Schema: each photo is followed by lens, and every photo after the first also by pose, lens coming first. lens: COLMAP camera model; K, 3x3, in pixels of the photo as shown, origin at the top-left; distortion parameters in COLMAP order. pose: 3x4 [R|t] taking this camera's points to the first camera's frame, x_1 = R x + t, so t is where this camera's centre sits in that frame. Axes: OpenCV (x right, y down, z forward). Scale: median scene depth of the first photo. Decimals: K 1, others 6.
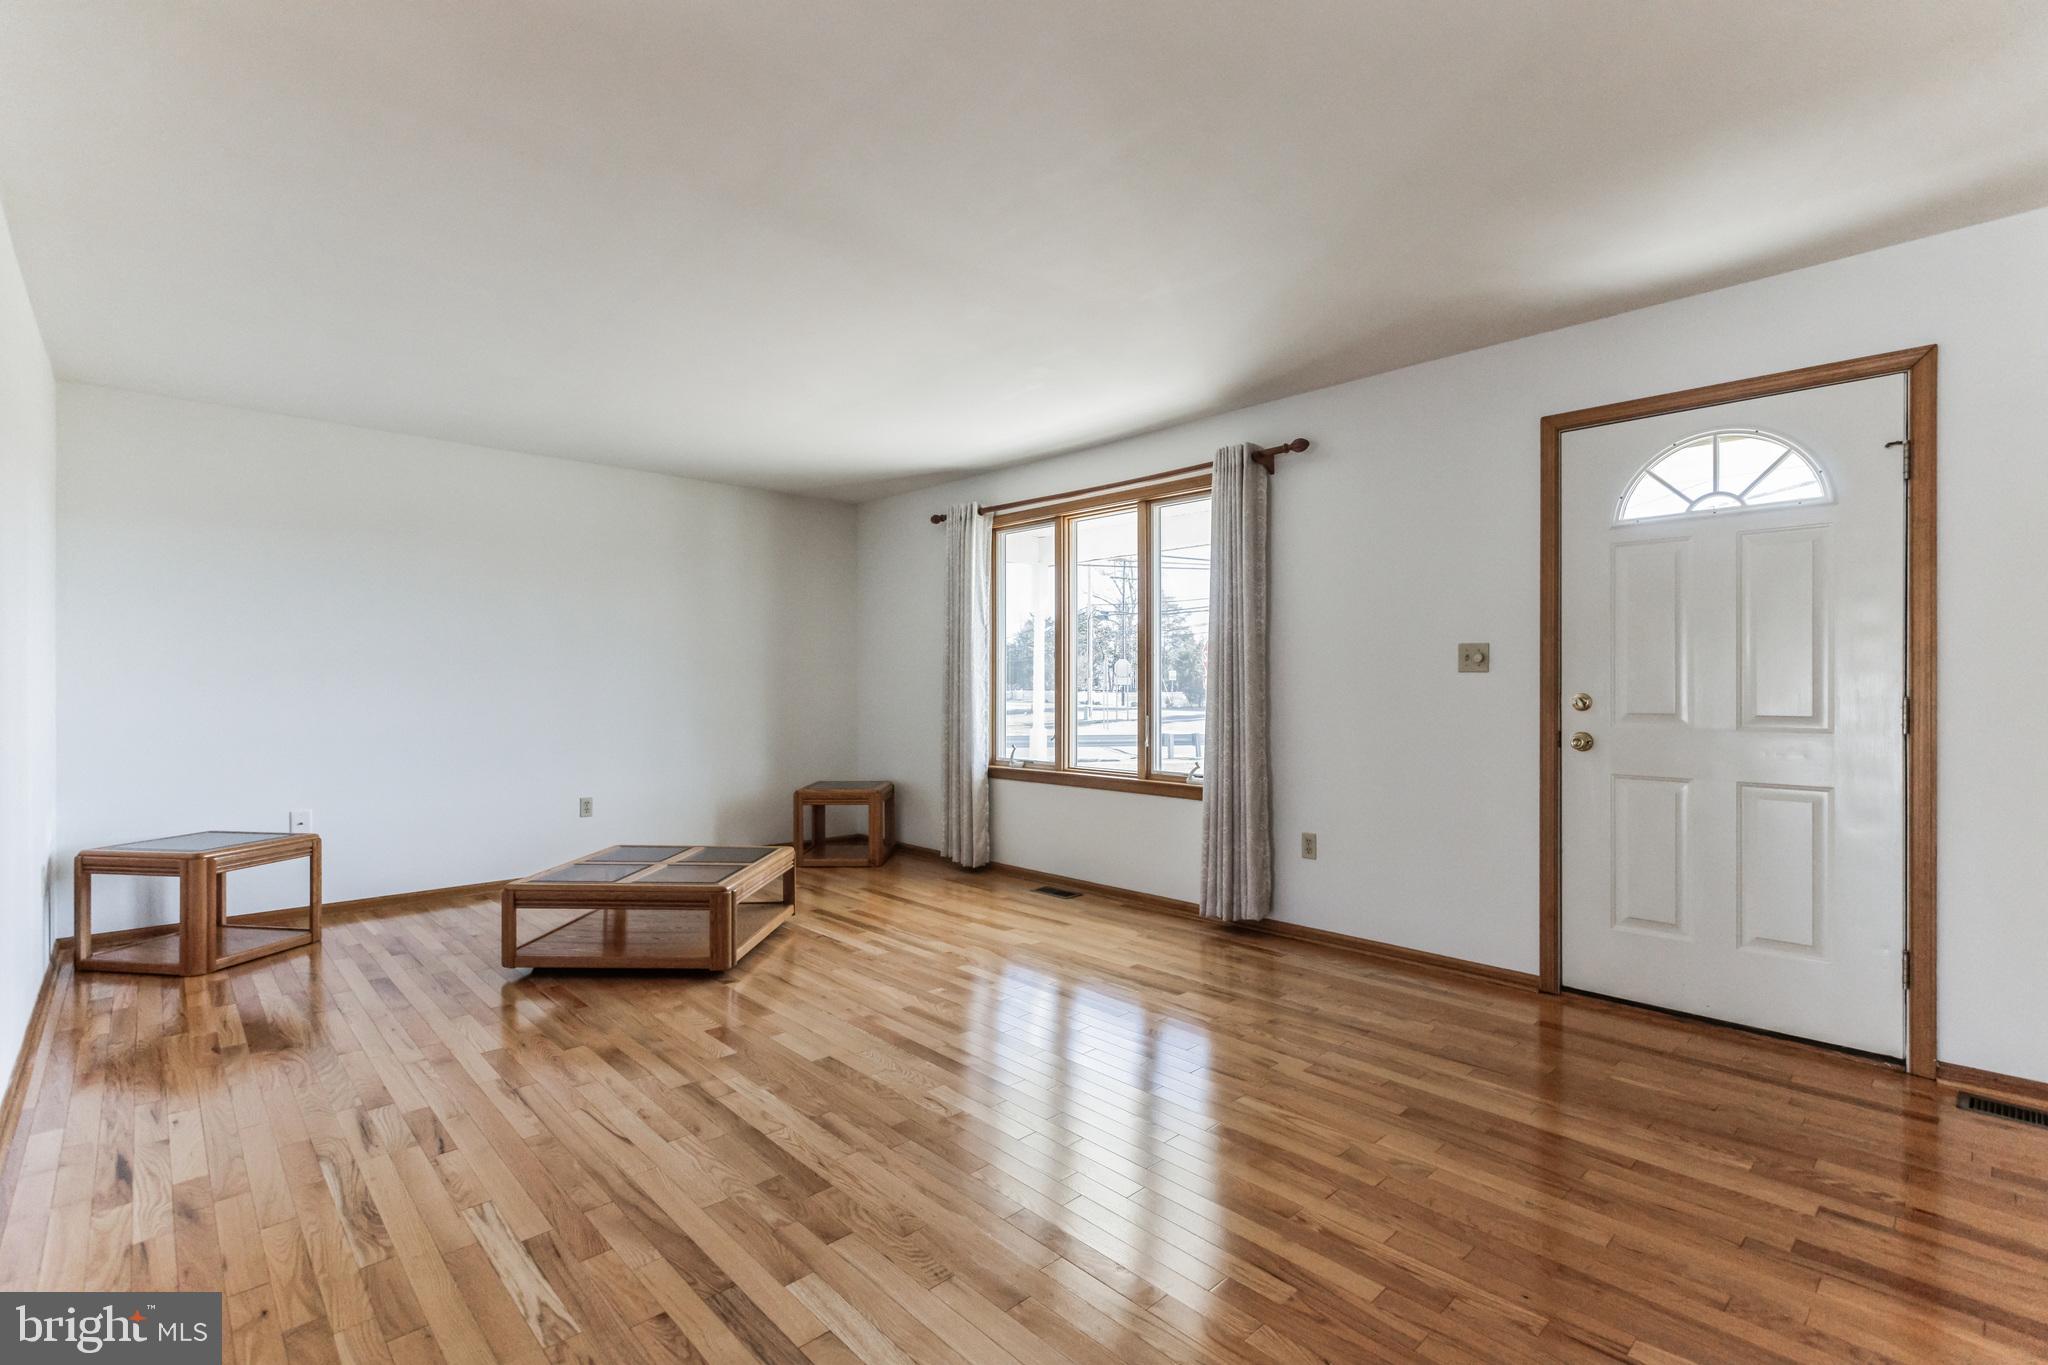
lens RADIAL K [[926.7, 0, 1036.3], [0, 926.7, 683.9], [0, 0, 1]] dist [0.002646, -0.000415]
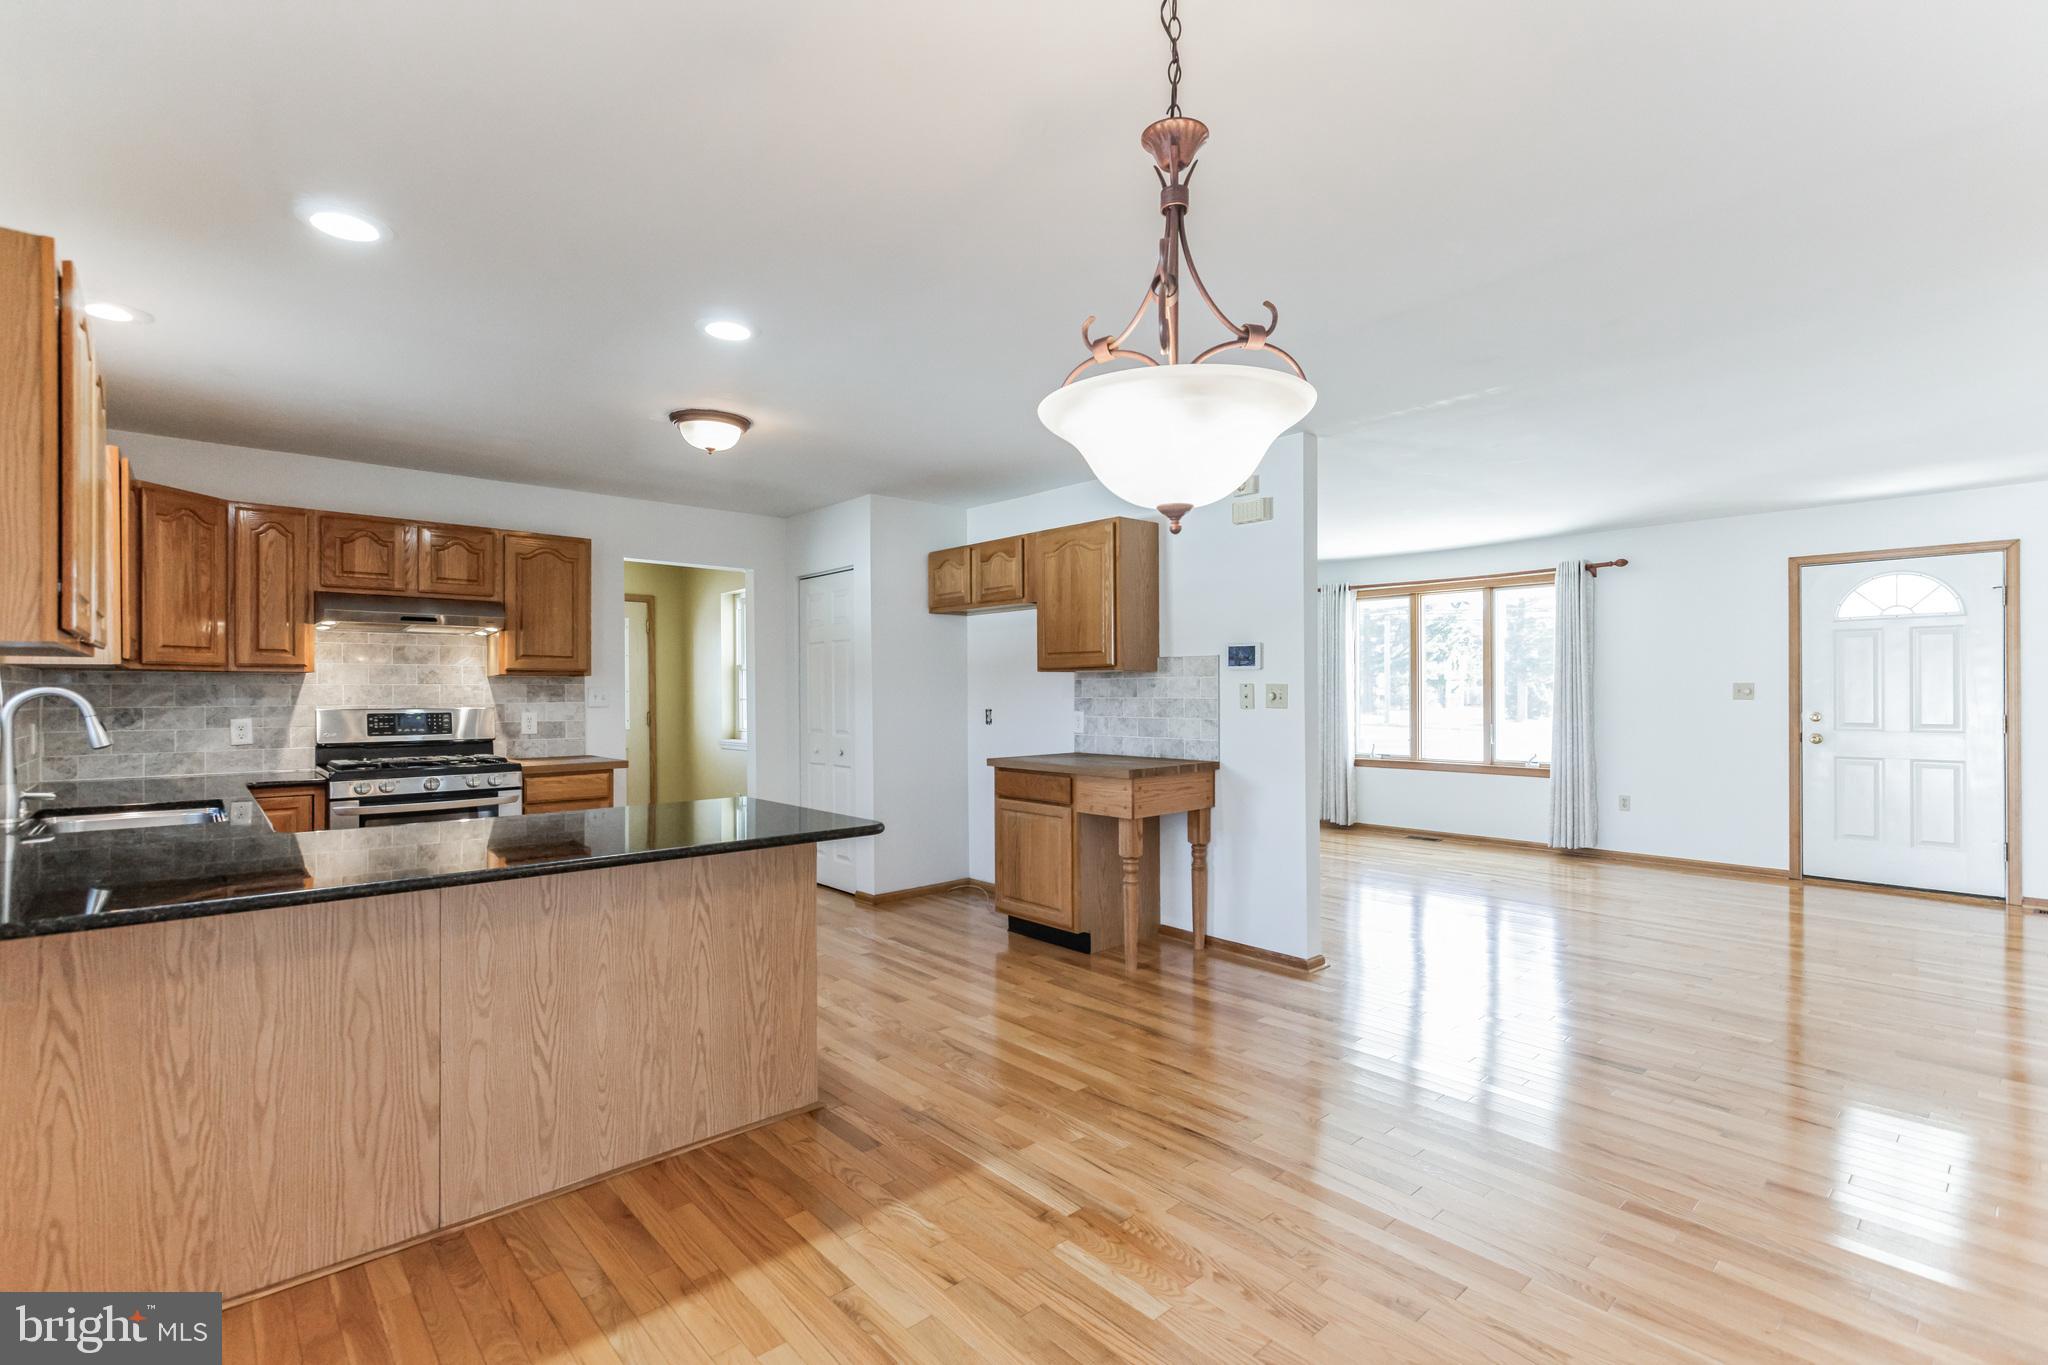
lens RADIAL K [[931.5, 0, 1030.7], [0, 931.5, 686.6], [0, 0, 1]] dist [0.002815, -0.000177]
pose [[0.999434, -0.004608, -0.033309, -0.912562], [0.004498, 0.999984, -0.003367, -0.041476], [0.033324, 0.003215, 0.999439, -0.901944]]
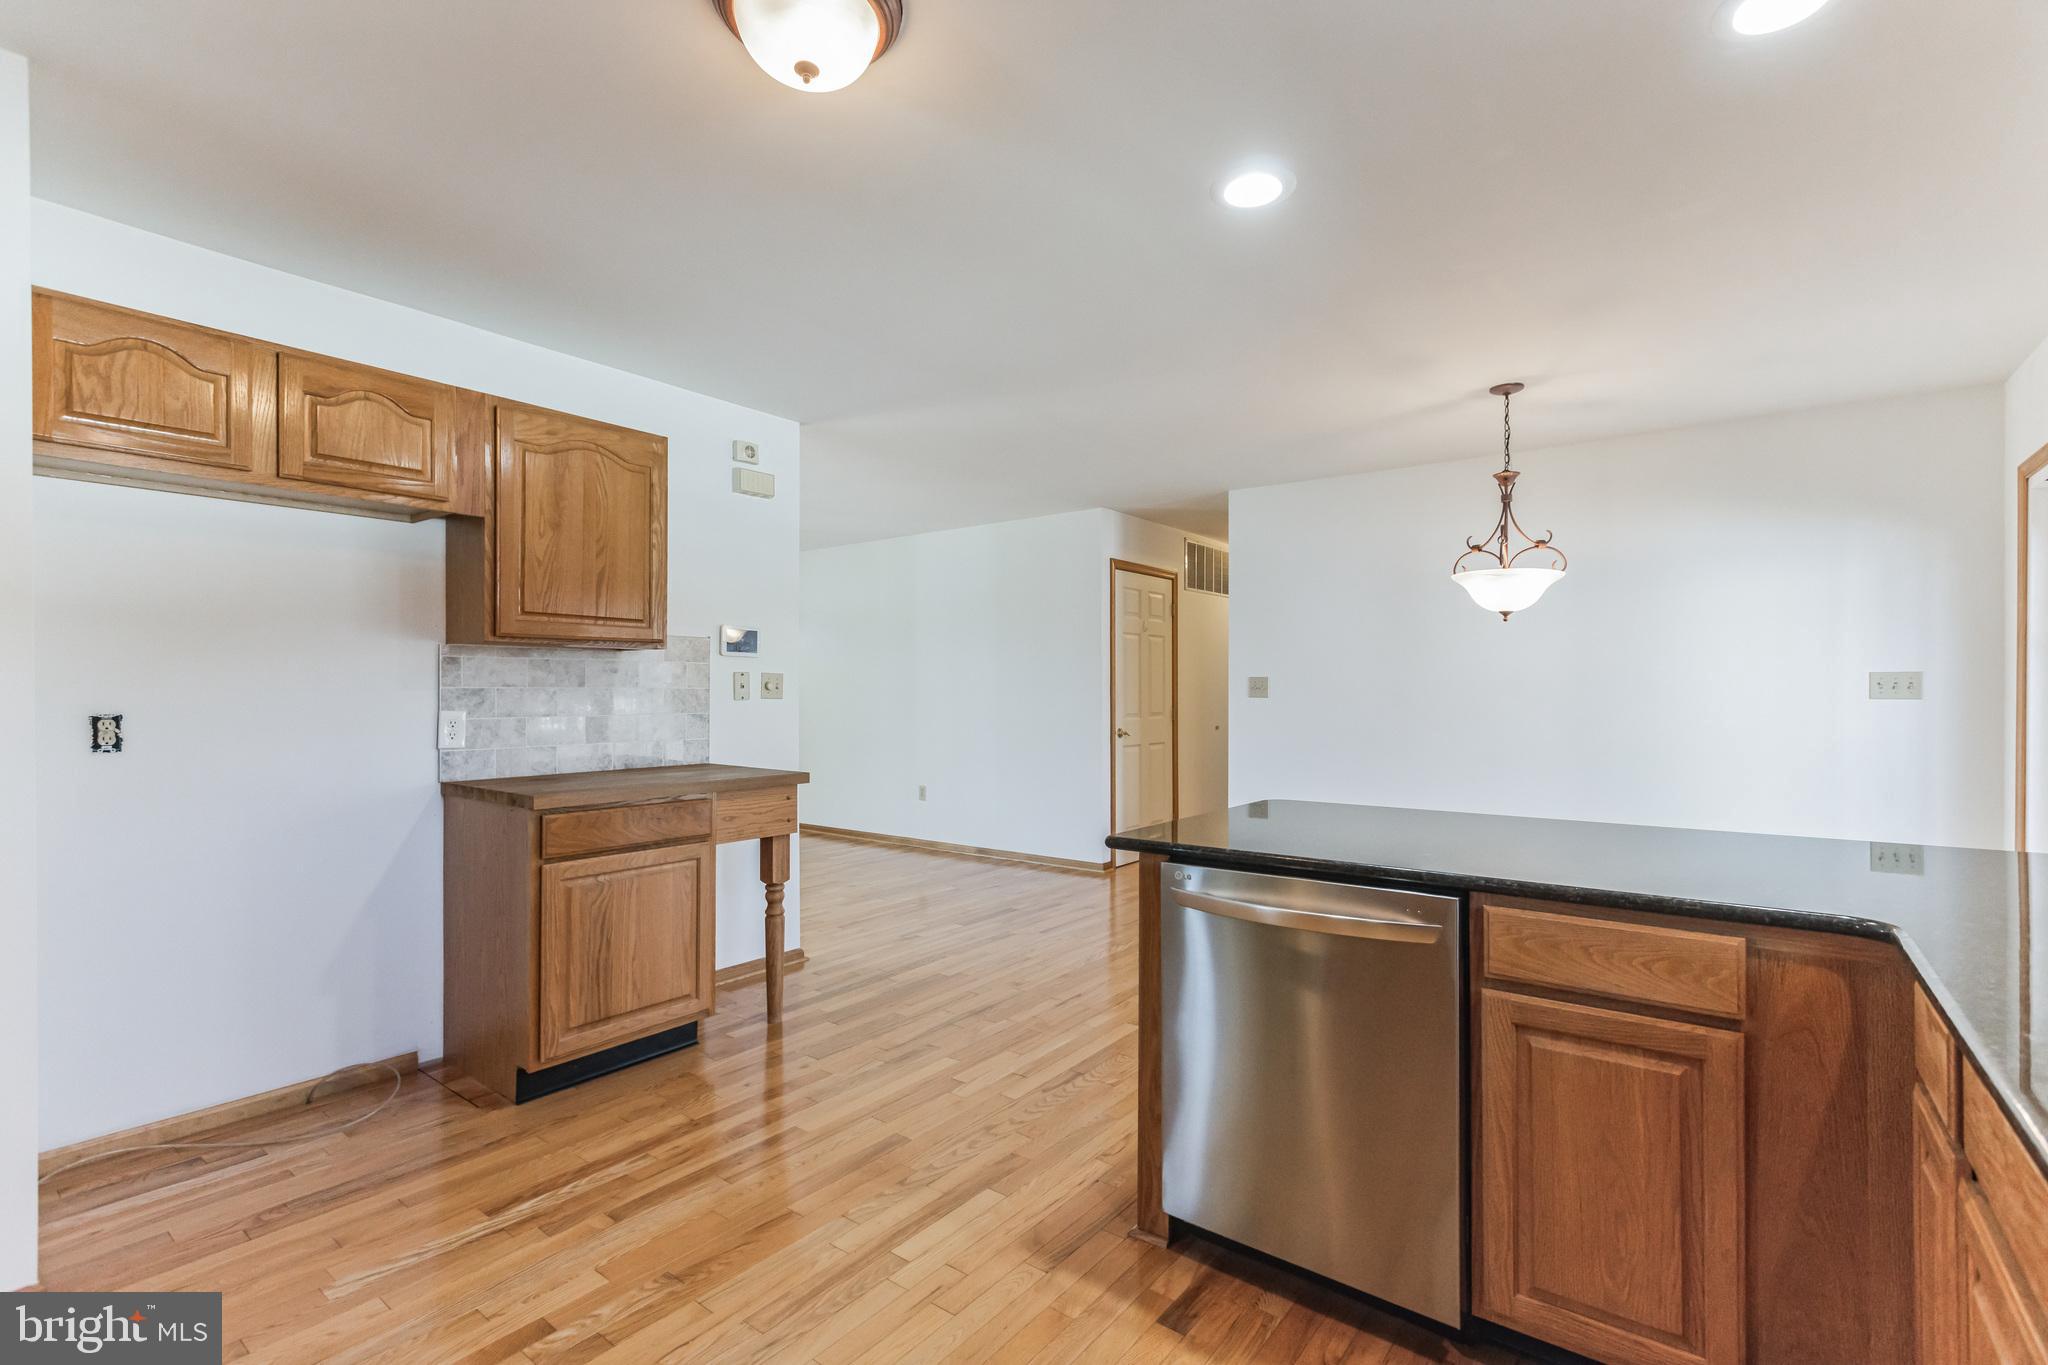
lens RADIAL K [[926.7, 0, 1036.3], [0, 926.7, 683.9], [0, 0, 1]] dist [0.002646, -0.000415]
pose [[-0.153479, 0.006772, 0.988129, -1.856348], [-0.002869, 0.999969, -0.007299, -0.025908], [-0.988148, -0.003955, -0.153455, 0.221664]]
